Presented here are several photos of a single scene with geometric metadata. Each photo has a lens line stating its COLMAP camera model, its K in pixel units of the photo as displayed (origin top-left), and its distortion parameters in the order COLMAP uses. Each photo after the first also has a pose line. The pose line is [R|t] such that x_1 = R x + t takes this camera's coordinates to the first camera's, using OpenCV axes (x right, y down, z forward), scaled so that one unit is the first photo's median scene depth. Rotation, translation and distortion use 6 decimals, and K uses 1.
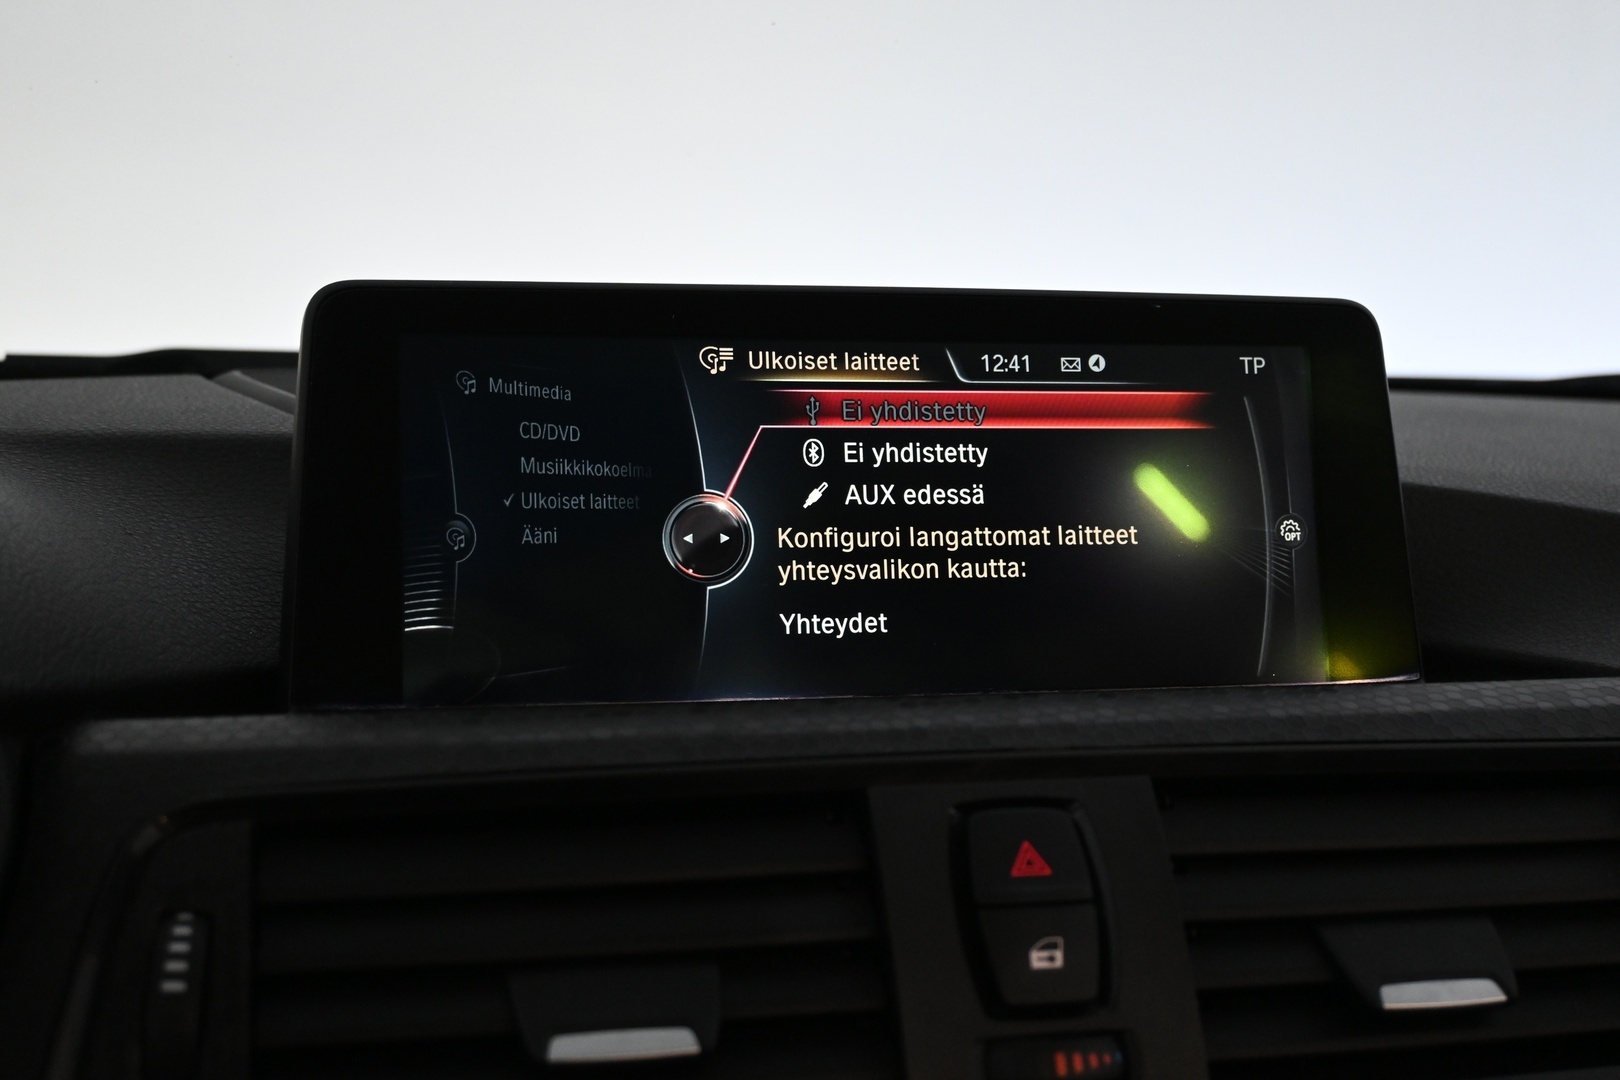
lens RADIAL K [[2060.6, 0, 806.5], [0, 2060.6, 540.0], [0, 0, 1]] dist [-0.022578, 0.000000]
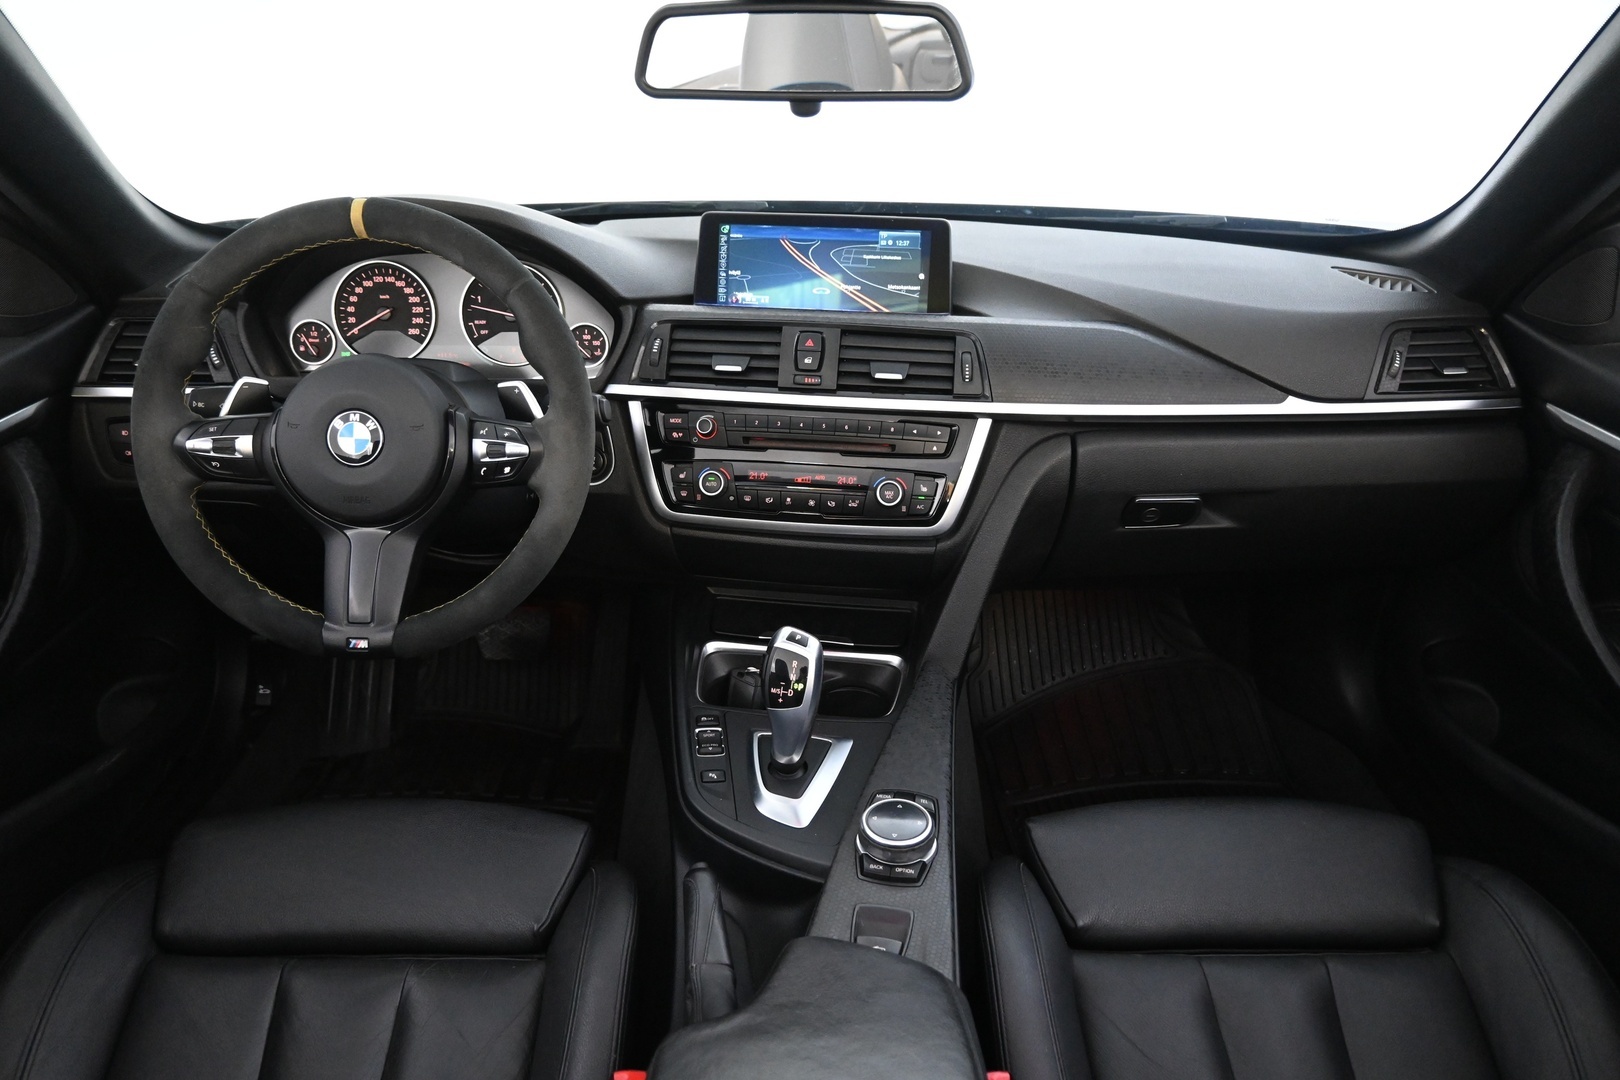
lens RADIAL K [[1150.9, 0, 817.8], [0, 1150.9, 542.7], [0, 0, 1]] dist [-0.014109, -0.003302]
pose [[0.940258, 0.131485, -0.314048, 1.067499], [-0.039006, 0.957946, 0.284285, -0.181232], [0.338221, -0.255051, 0.905845, -1.696556]]
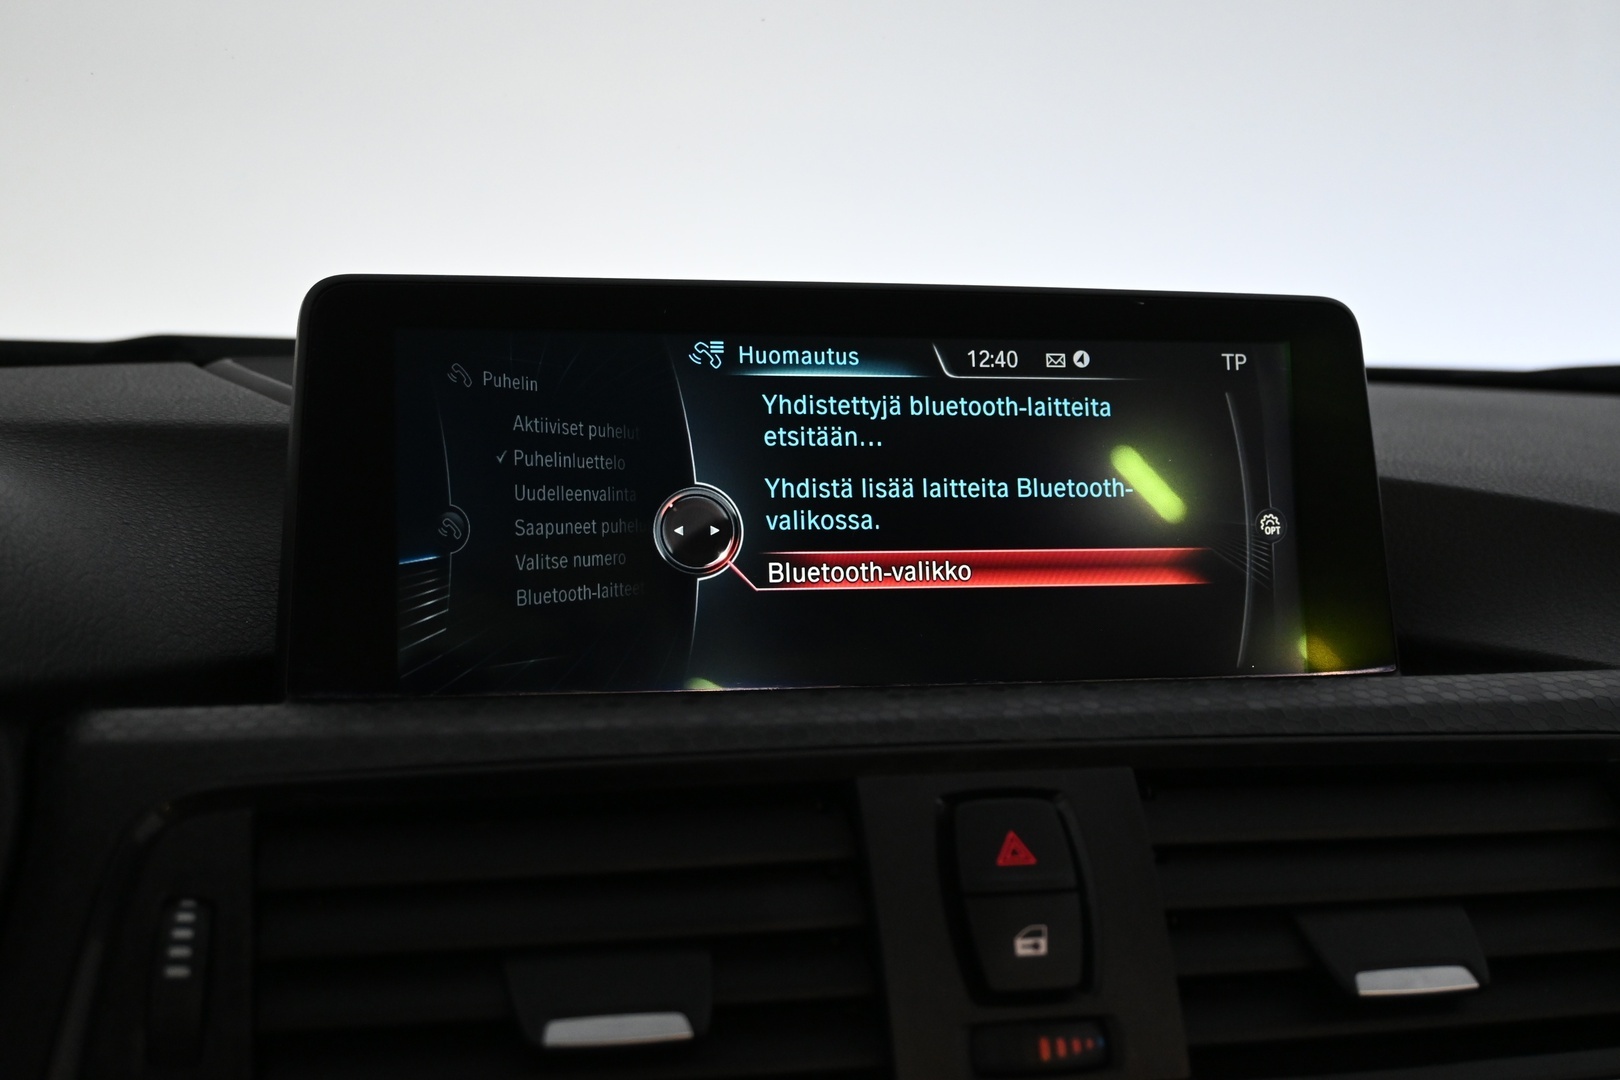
lens RADIAL K [[2060.6, 0, 807.2], [0, 2060.6, 539.9], [0, 0, 1]] dist [-0.022578, 0.000000]
pose [[0.999921, 0.004664, 0.011687, -0.007065], [-0.004777, 0.999942, 0.009684, -0.007390], [-0.011641, -0.009739, 0.999885, -0.018794]]
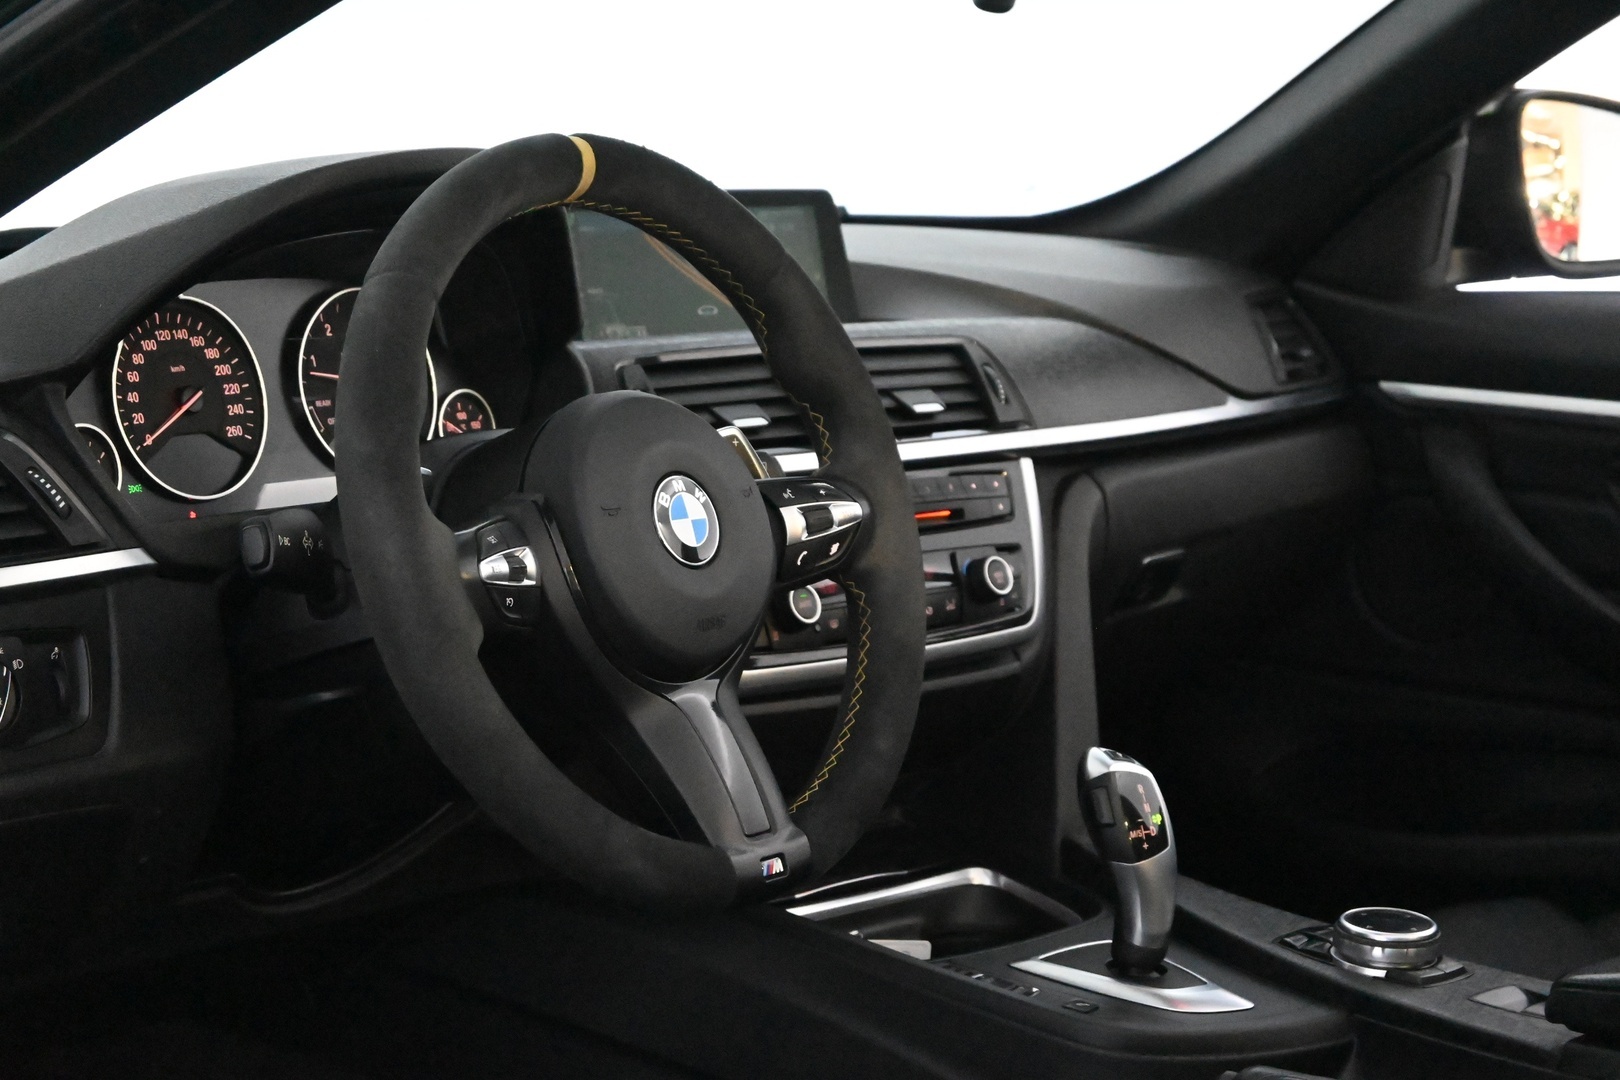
lens RADIAL K [[3334.3, 0, 814.2], [0, 3334.3, 546.7], [0, 0, 1]] dist [0.027863, 0.000000]
pose [[0.835707, -0.079518, 0.543388, -2.682569], [0.065980, 0.996833, 0.044399, 0.190013], [-0.545197, -0.001252, 0.838307, -3.274730]]
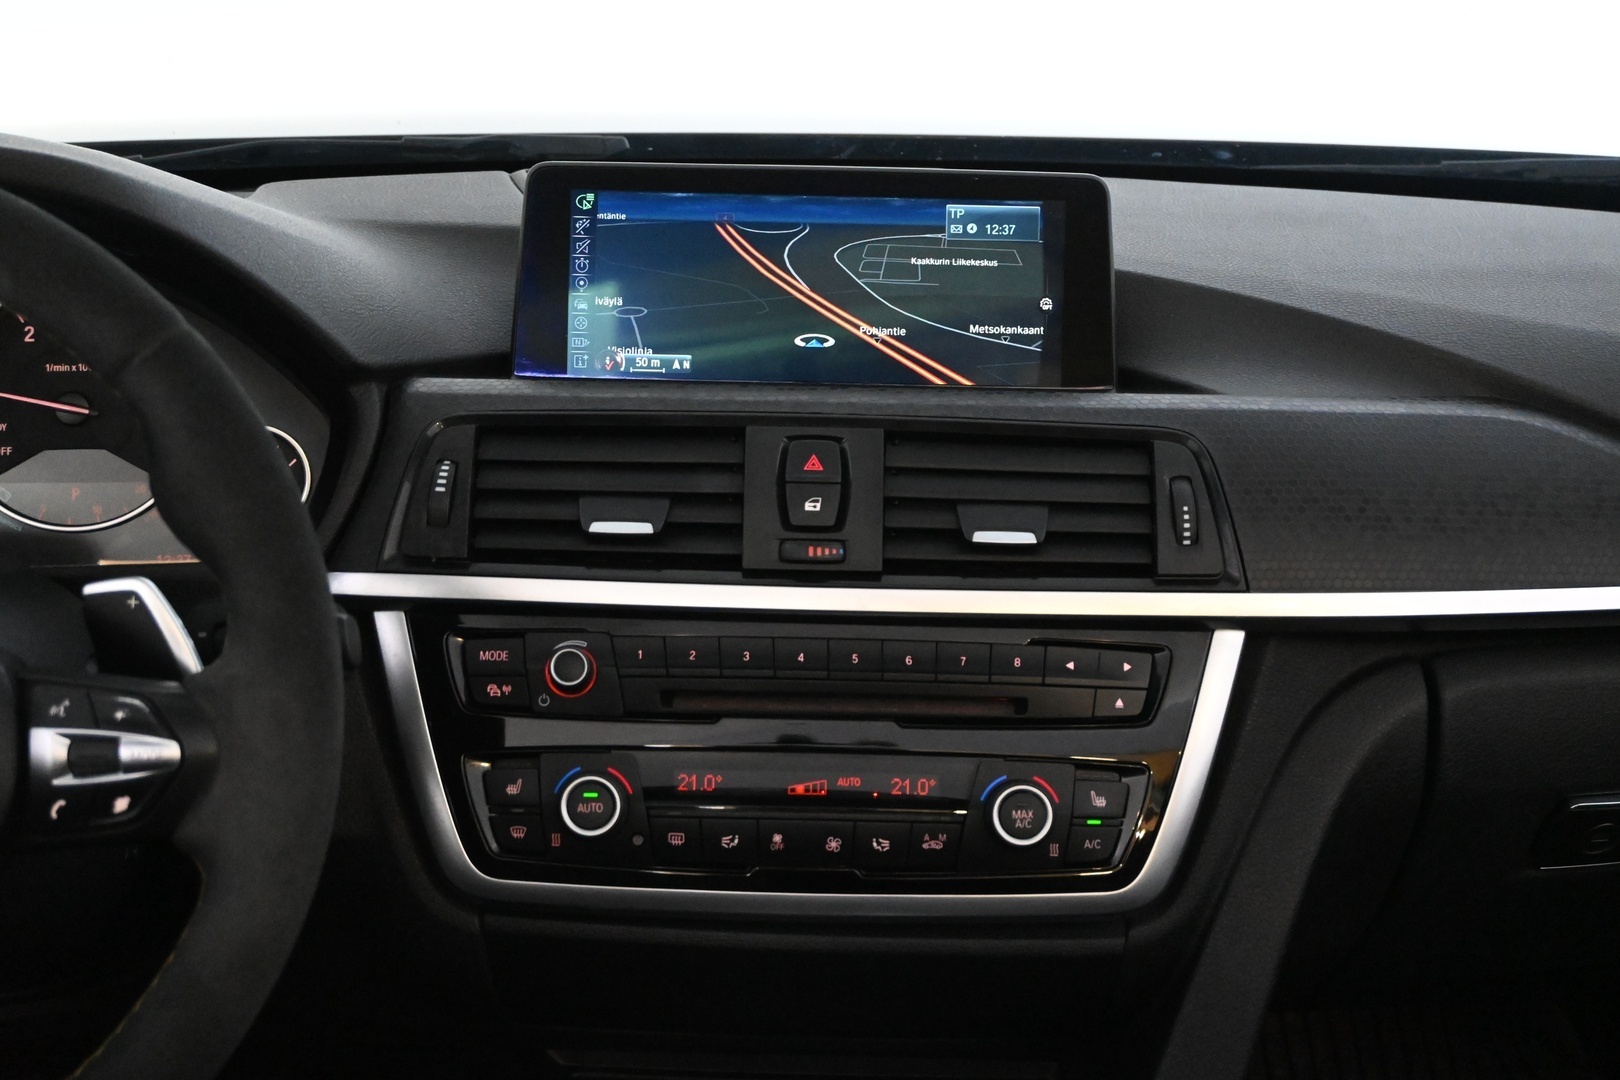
lens RADIAL K [[2495.9, 0, 822.9], [0, 2495.9, 543.3], [0, 0, 1]] dist [0.026353, 0.000000]
pose [[0.973413, 0.067684, -0.218829, 0.682332], [-0.032574, 0.986541, 0.160238, -0.181856], [0.226729, -0.148850, 0.962516, -1.526815]]
